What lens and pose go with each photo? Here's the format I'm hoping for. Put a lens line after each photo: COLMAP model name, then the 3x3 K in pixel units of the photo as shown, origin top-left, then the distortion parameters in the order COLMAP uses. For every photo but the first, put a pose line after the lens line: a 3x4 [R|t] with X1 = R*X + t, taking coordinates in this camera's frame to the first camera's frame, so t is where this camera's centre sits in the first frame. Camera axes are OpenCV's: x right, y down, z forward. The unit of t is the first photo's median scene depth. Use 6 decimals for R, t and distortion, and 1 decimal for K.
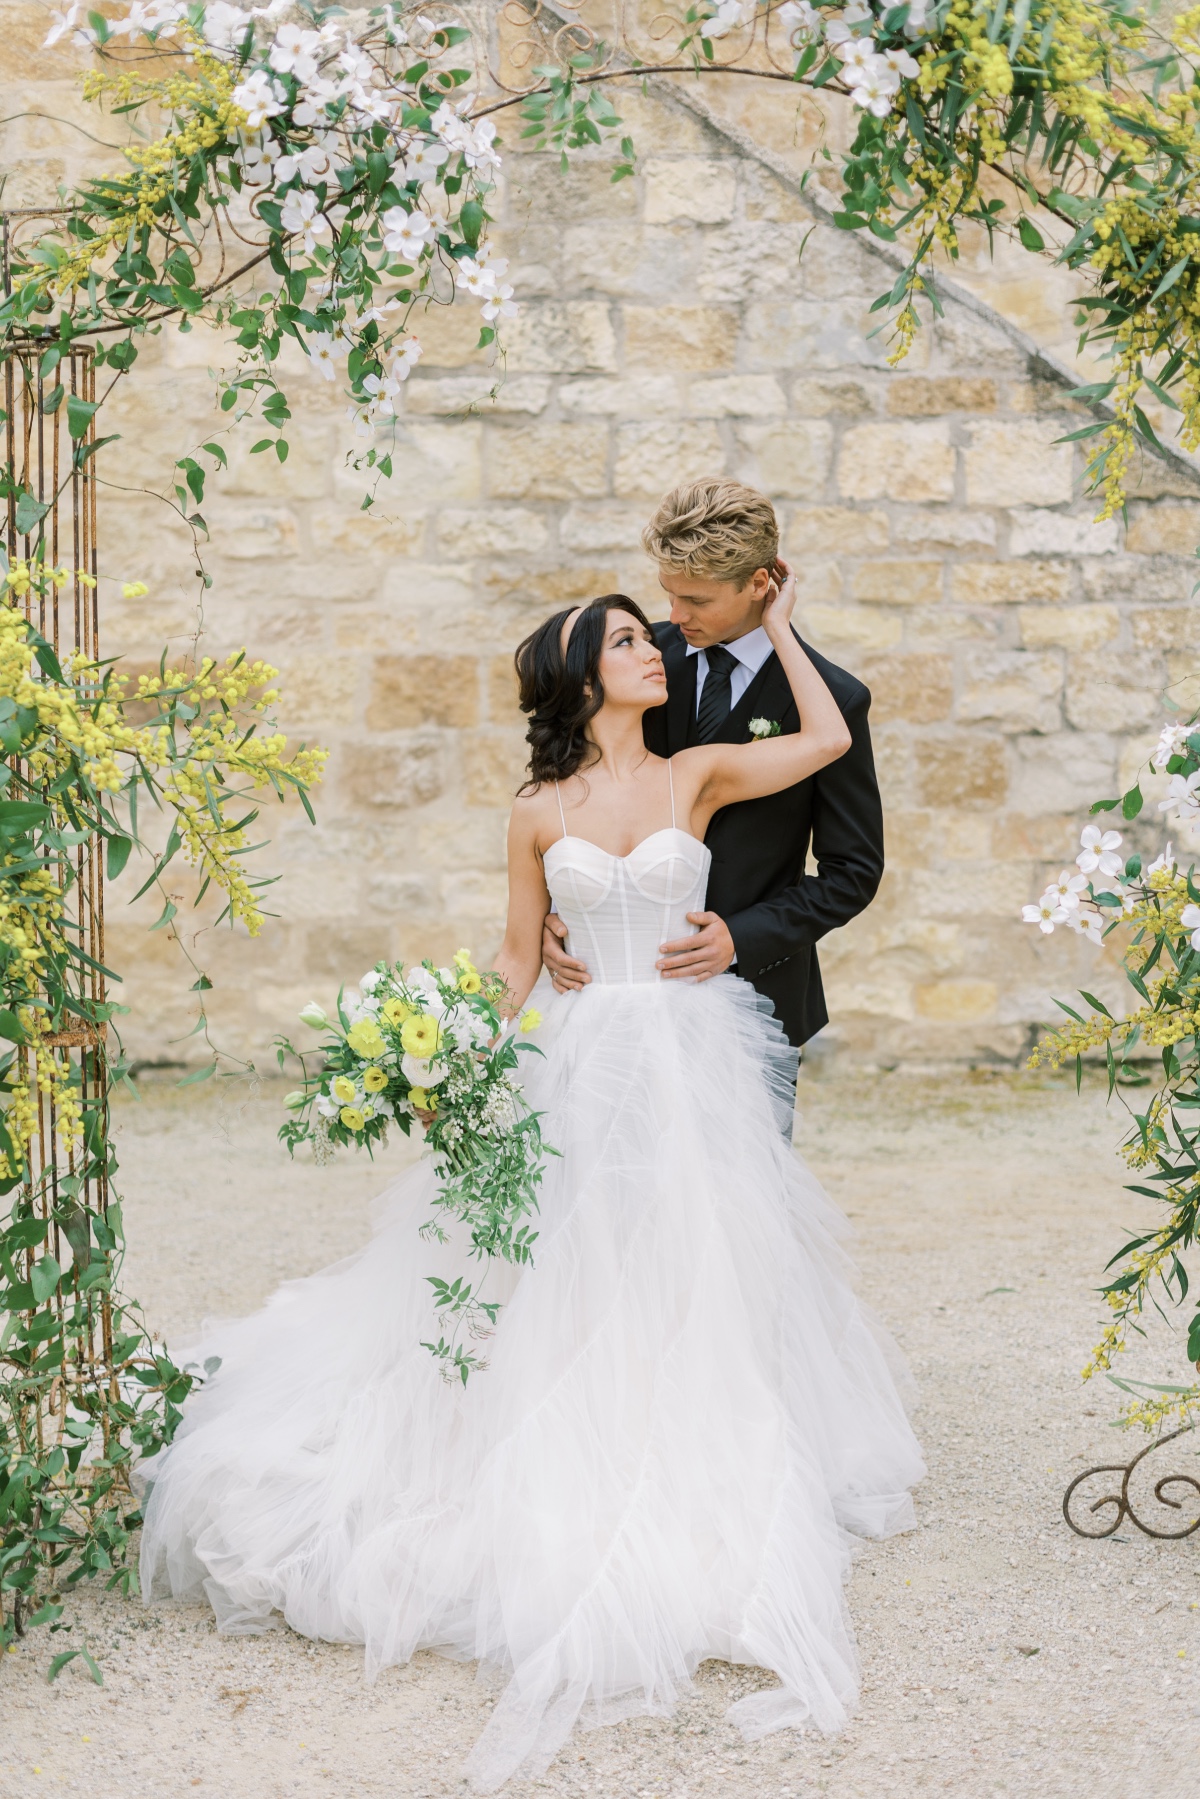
lens RADIAL K [[2480.0, 0, 593.0], [0, 2480.0, 873.5], [0, 0, 1]] dist [-0.001537, -0.017510]
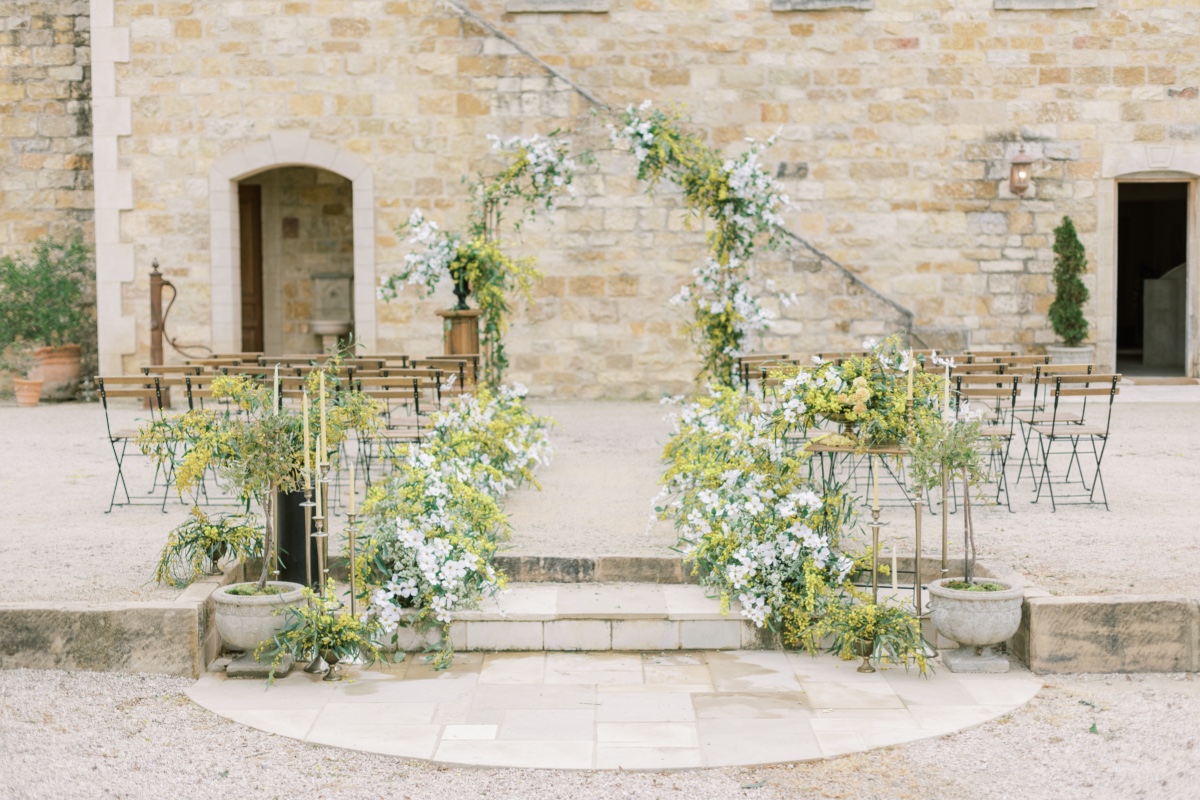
lens RADIAL K [[1660.2, 0, 600.0], [0, 1660.2, 400.0], [0, 0, 1]] dist [0.011994, -0.098189]
pose [[0.999908, -0.006410, -0.011962, 0.057113], [0.005749, 0.998501, -0.054435, 0.415101], [0.012293, 0.054361, 0.998446, -2.568172]]
